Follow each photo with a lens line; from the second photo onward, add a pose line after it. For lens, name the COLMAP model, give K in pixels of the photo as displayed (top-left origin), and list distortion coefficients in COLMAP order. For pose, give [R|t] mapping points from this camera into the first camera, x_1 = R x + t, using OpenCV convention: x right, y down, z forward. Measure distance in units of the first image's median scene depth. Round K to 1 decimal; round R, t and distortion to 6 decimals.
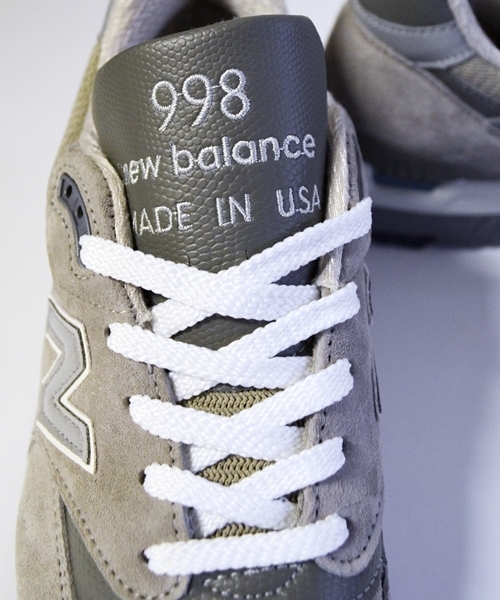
lens RADIAL K [[978.4, 0, 250.0], [0, 978.4, 300.0], [0, 0, 1]] dist [-0.029946, -0.010236]
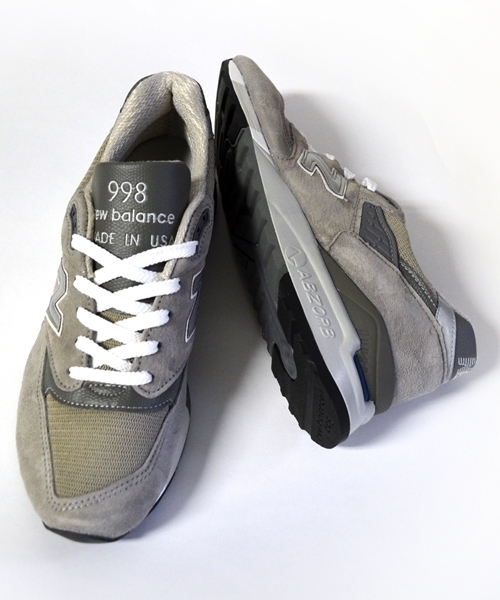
lens RADIAL K [[978.4, 0, 250.0], [0, 978.4, 300.0], [0, 0, 1]] dist [-0.029946, -0.010236]
pose [[0.977040, 0.198761, -0.076725, 0.478277], [-0.193461, 0.978513, 0.071305, -0.174314], [0.089249, -0.054825, 0.994499, -1.369838]]
